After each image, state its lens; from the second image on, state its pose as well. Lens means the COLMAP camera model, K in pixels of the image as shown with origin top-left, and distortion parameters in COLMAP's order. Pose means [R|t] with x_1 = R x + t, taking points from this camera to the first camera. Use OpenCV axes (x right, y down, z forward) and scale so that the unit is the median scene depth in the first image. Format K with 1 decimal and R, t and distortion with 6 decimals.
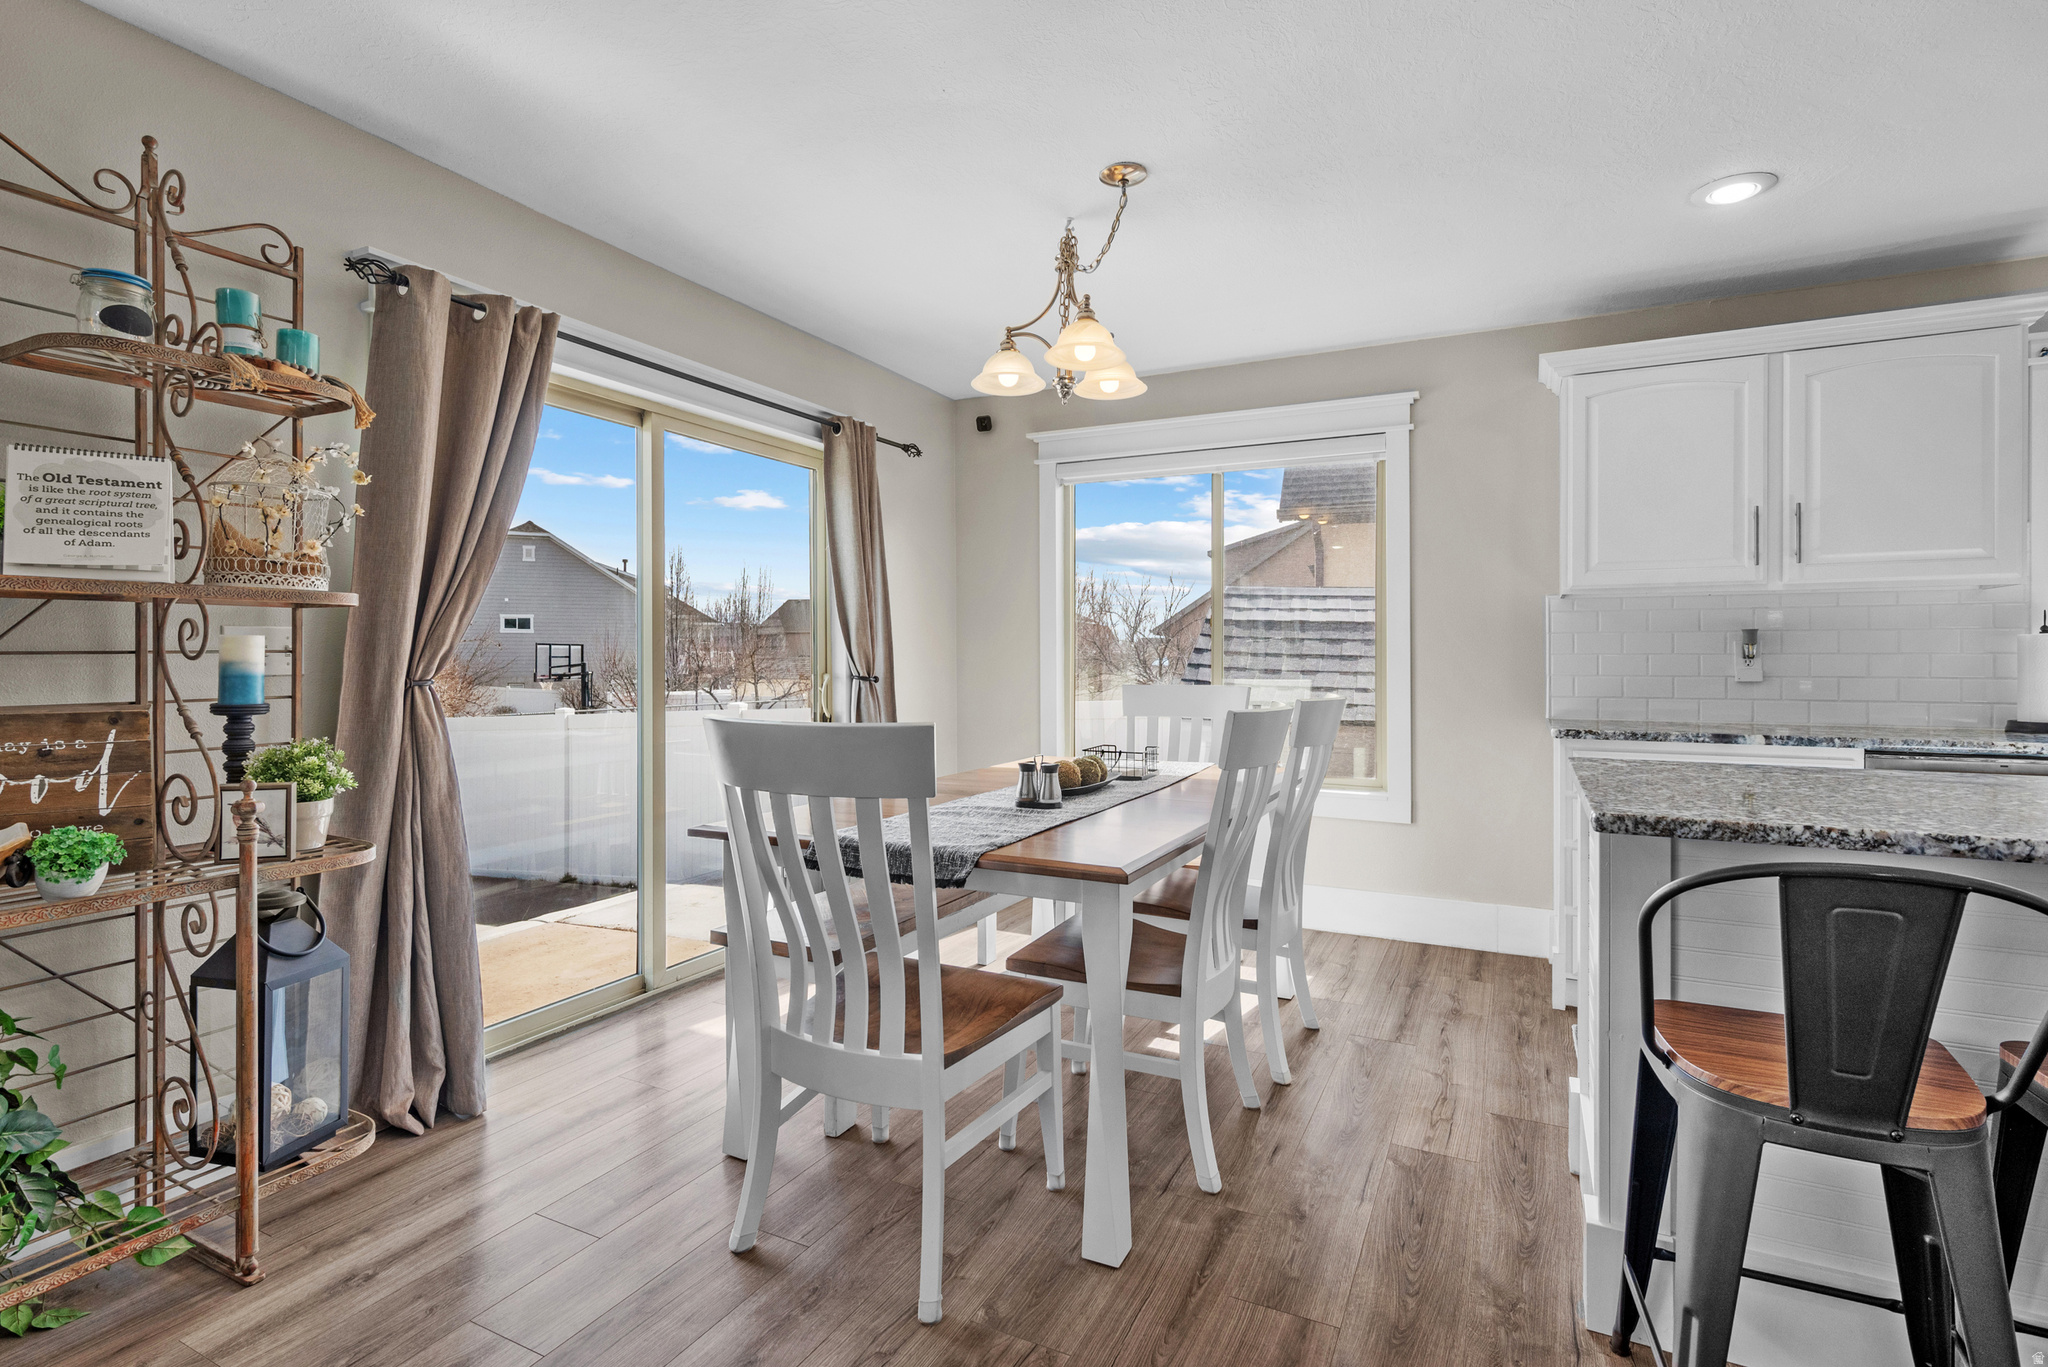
lens RADIAL K [[979.4, 0, 1028.8], [0, 979.4, 660.3], [0, 0, 1]] dist [0.001799, 0.000024]
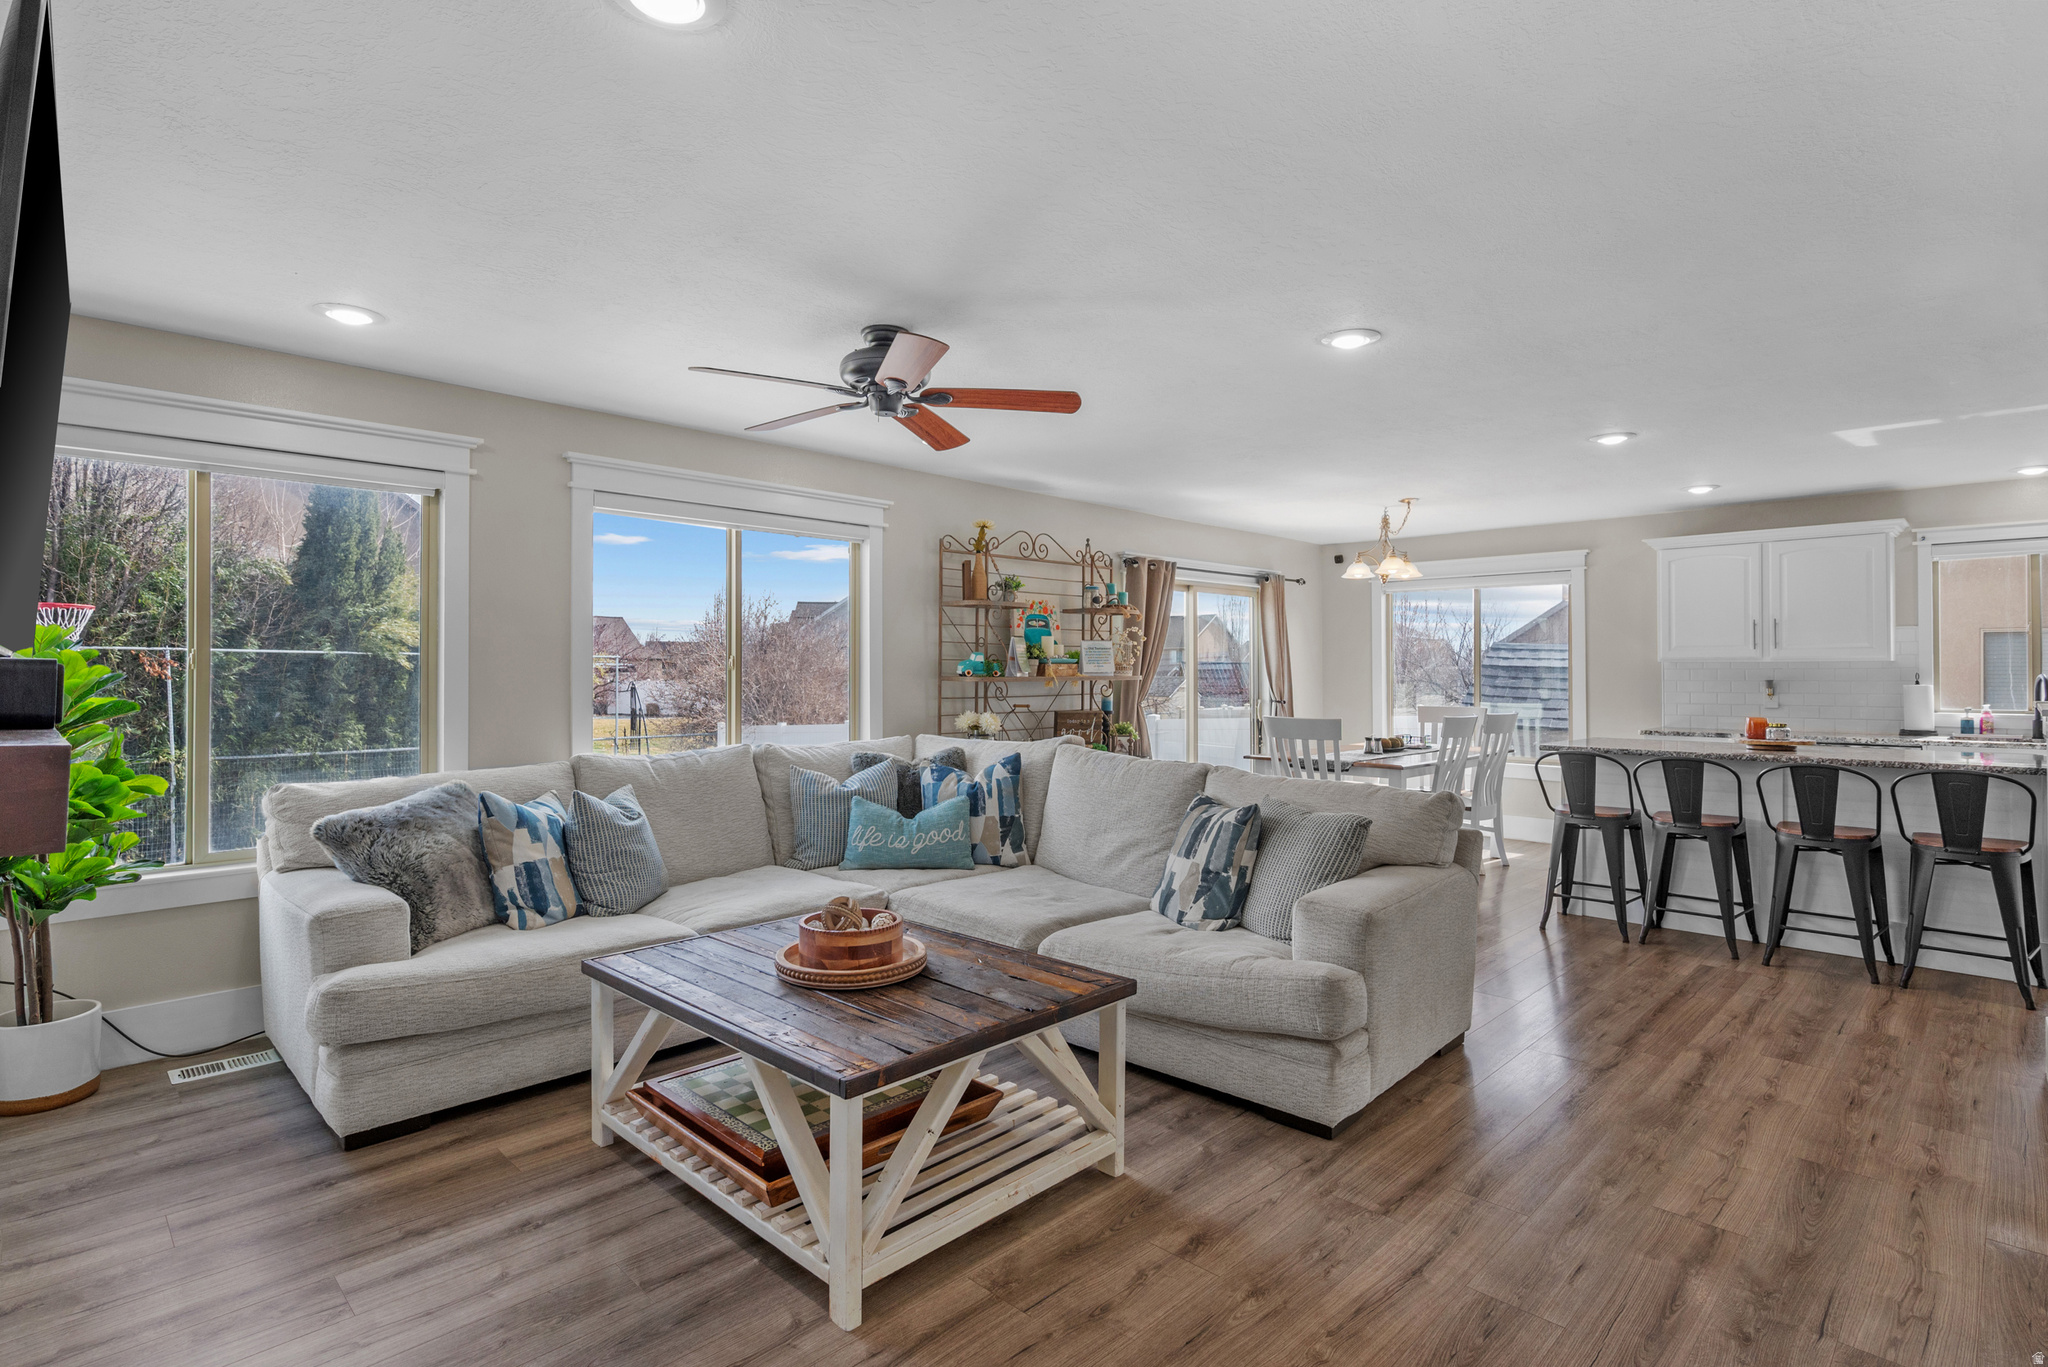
lens RADIAL K [[1024.1, 0, 1026.0], [0, 1024.1, 660.1], [0, 0, 1]] dist [0.001102, 0.000175]
pose [[0.951826, -0.004230, -0.306610, -0.033415], [0.000018, 0.999906, -0.013739, -0.063080], [0.306639, 0.013072, 0.951736, -1.918696]]
